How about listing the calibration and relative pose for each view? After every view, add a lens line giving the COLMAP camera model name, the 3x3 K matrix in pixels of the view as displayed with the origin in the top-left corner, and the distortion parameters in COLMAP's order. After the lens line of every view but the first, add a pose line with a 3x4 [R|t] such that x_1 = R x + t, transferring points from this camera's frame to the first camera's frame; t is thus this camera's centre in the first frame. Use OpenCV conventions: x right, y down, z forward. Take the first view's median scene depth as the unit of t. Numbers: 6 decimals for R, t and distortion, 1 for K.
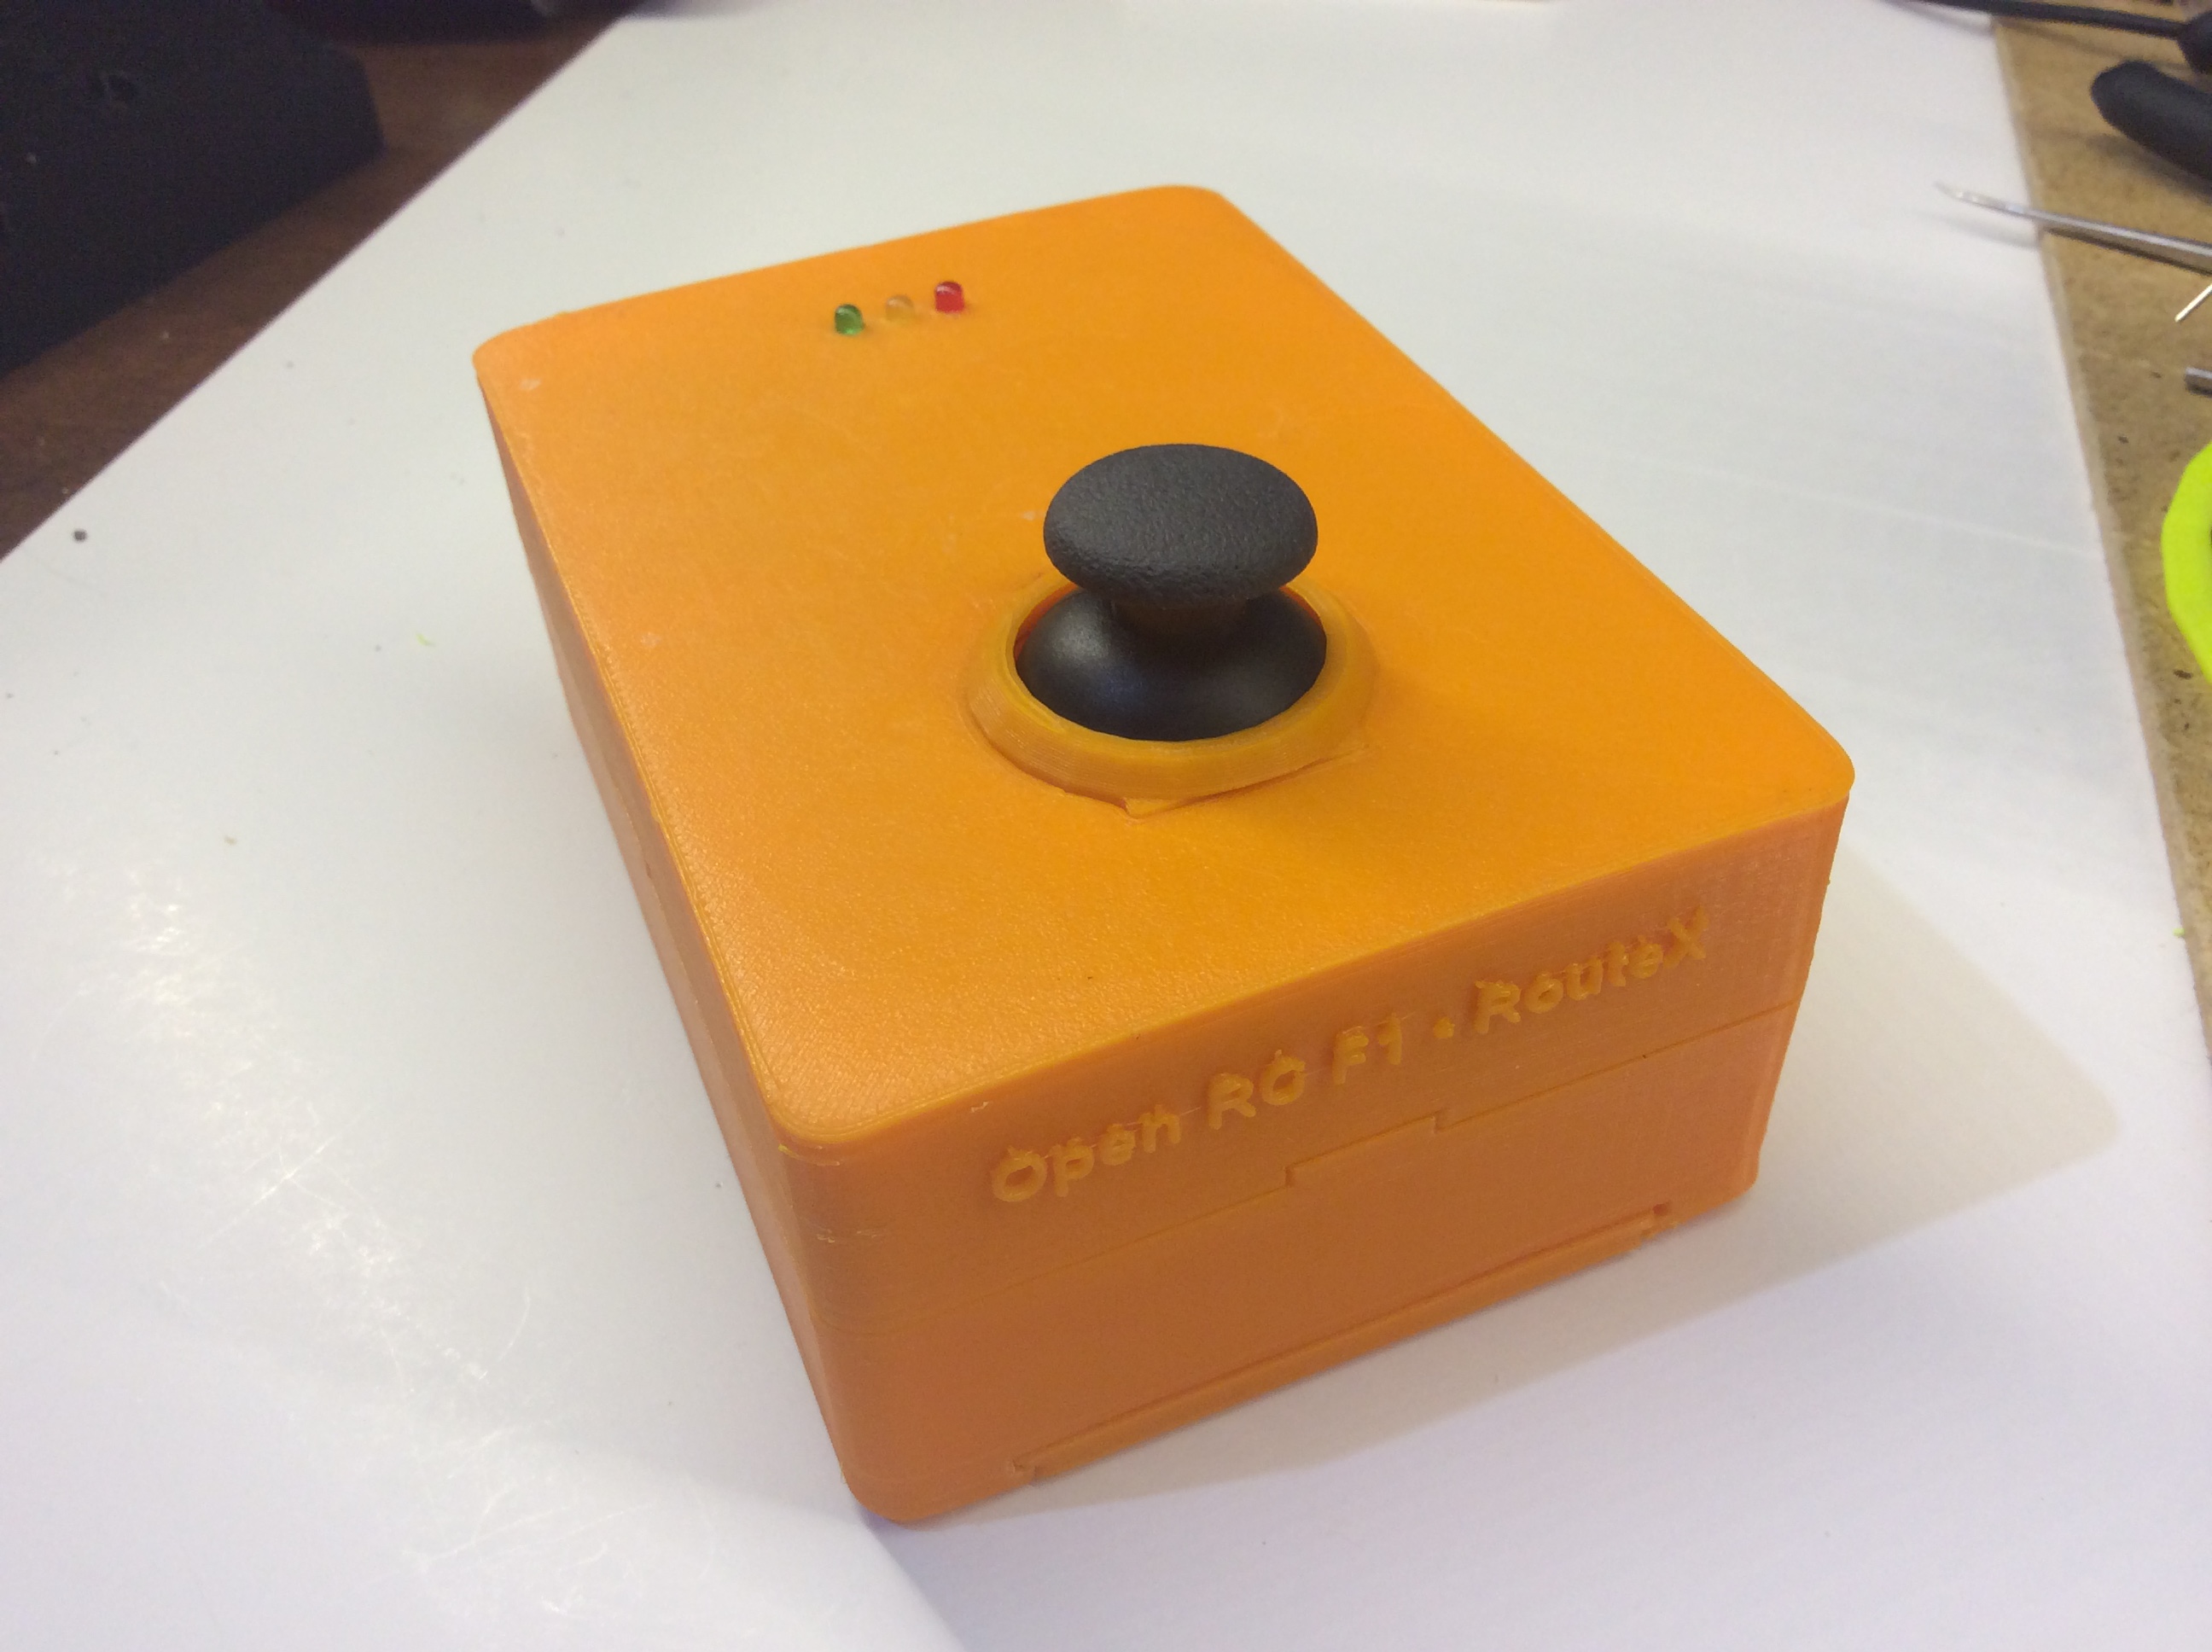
lens RADIAL K [[2072.7, 0, 1106.0], [0, 2072.7, 826.0], [0, 0, 1]] dist [0.007501, 0.012309]
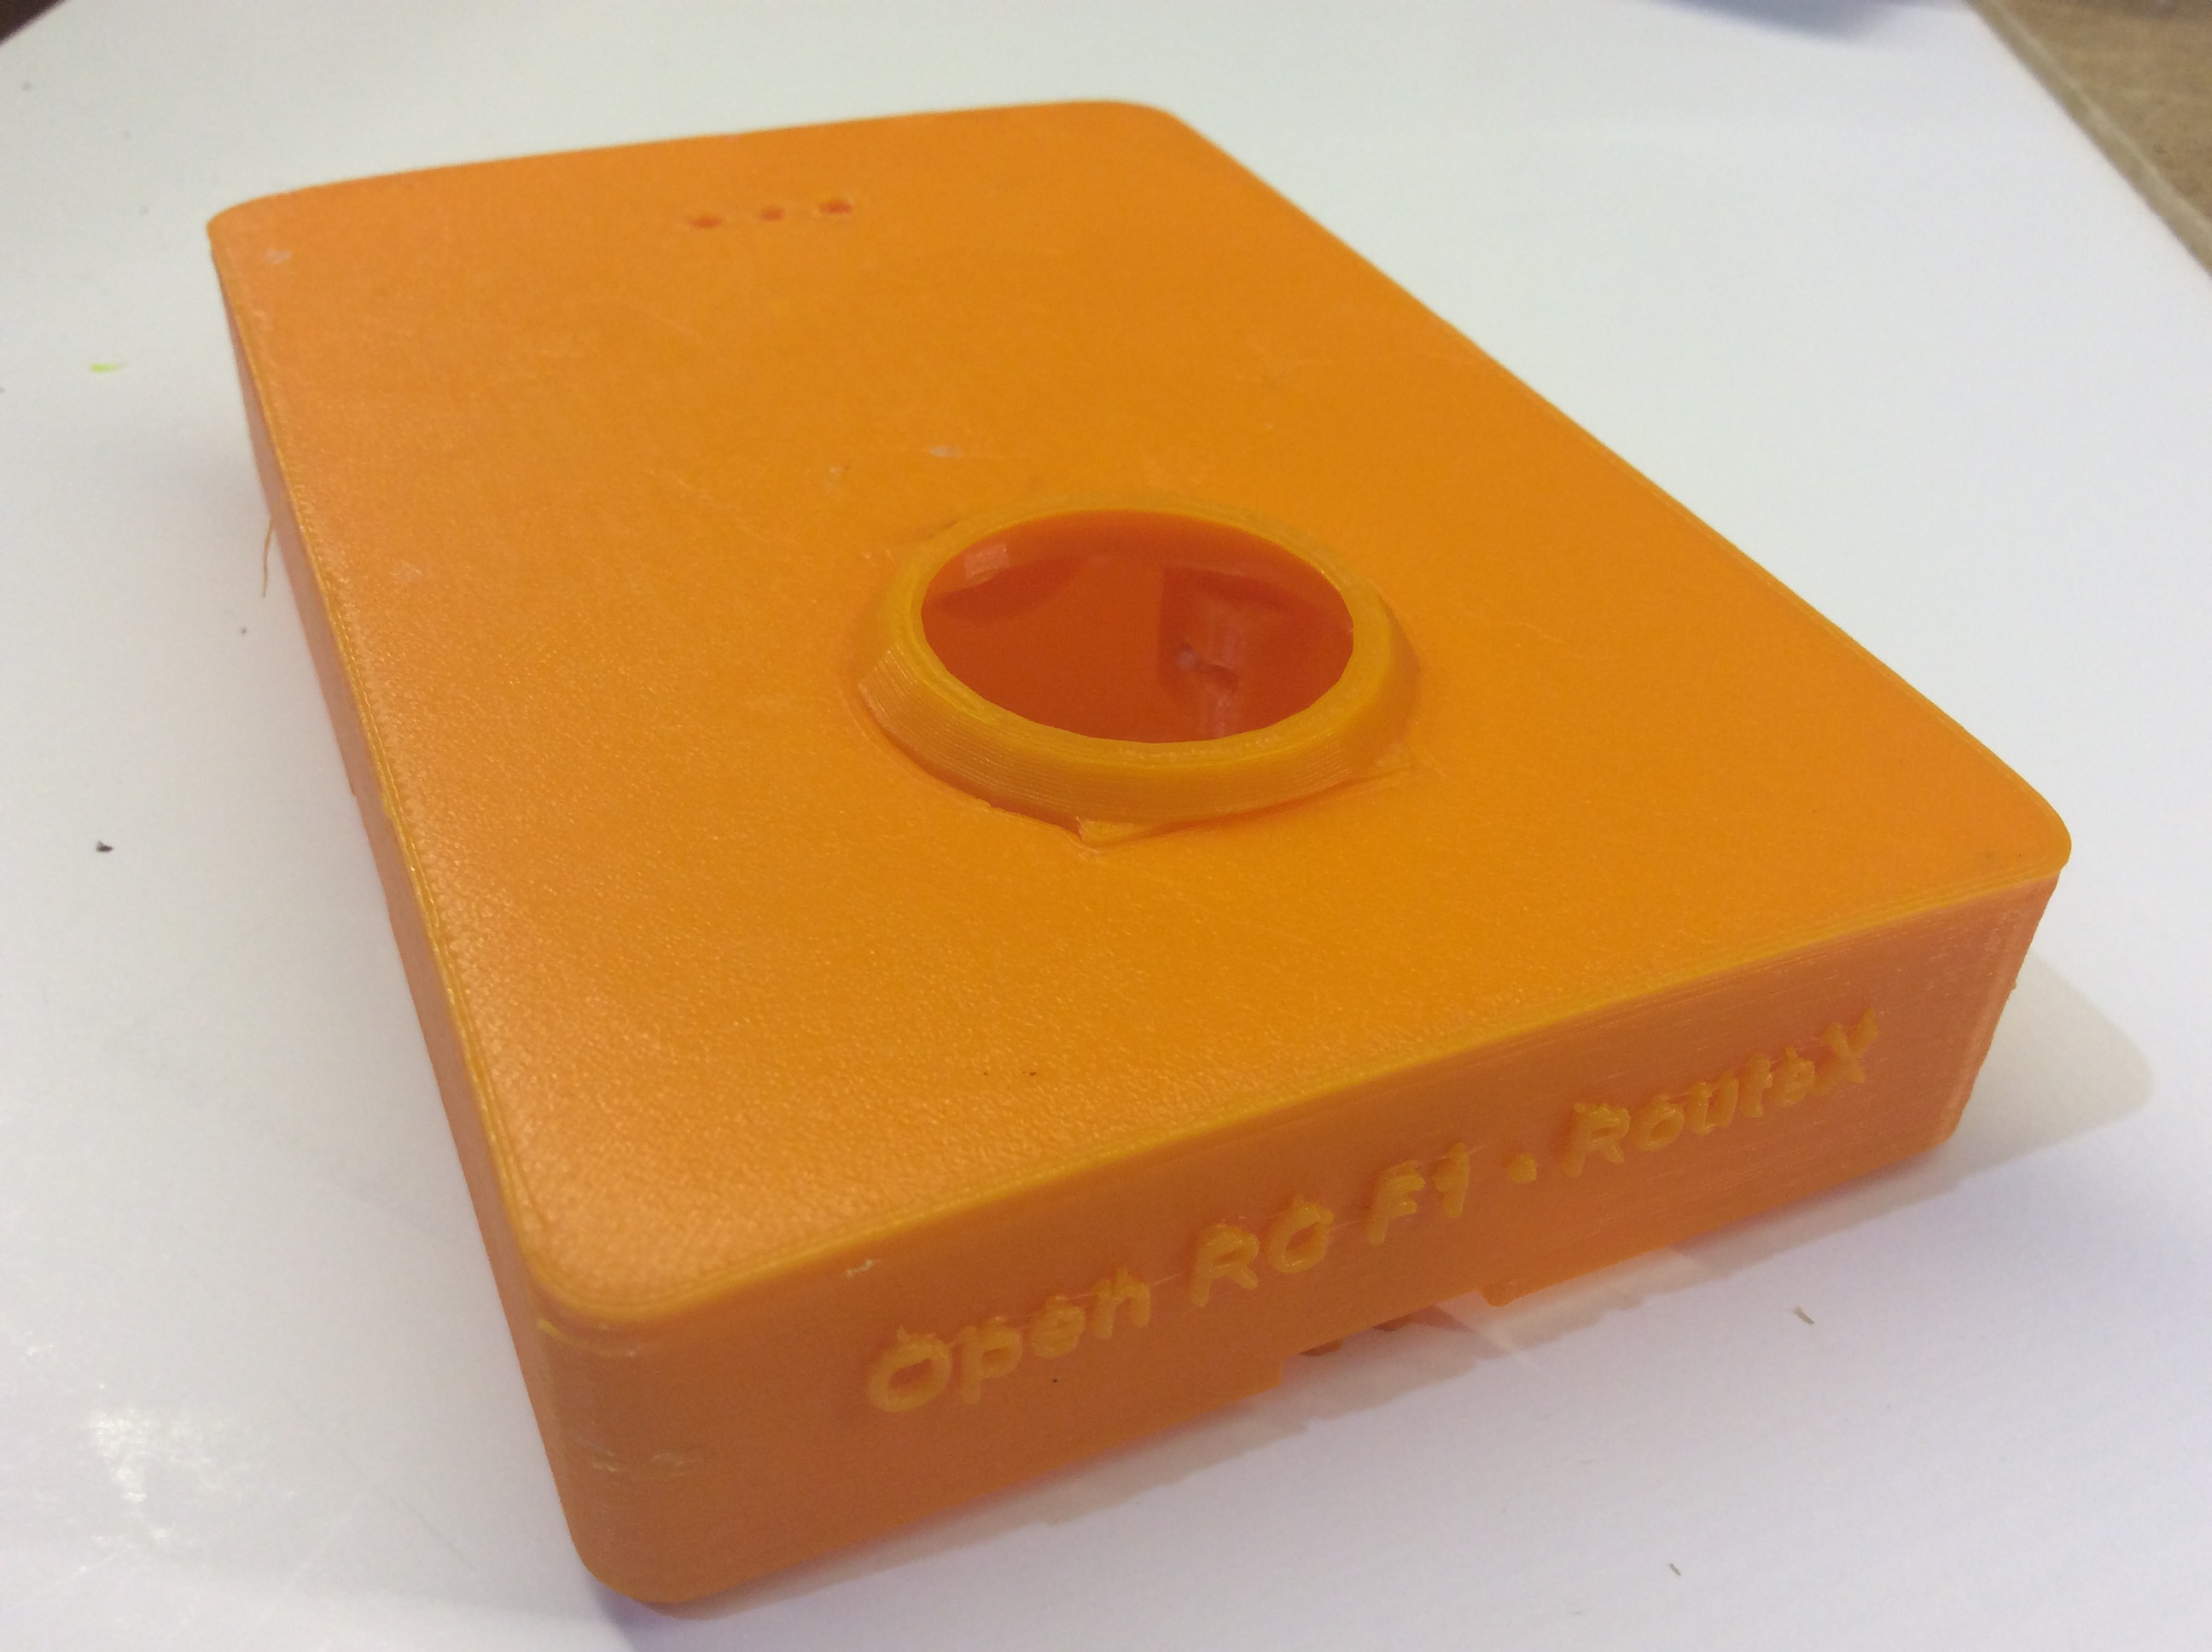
lens RADIAL K [[2049.0, 0, 1106.0], [0, 2049.0, 826.0], [0, 0, 1]] dist [0.107542, -0.382188]
pose [[0.994343, 0.052954, 0.092073, -0.047661], [-0.048468, 0.997558, -0.050294, 0.024704], [-0.094512, 0.045547, 0.994481, 0.323458]]
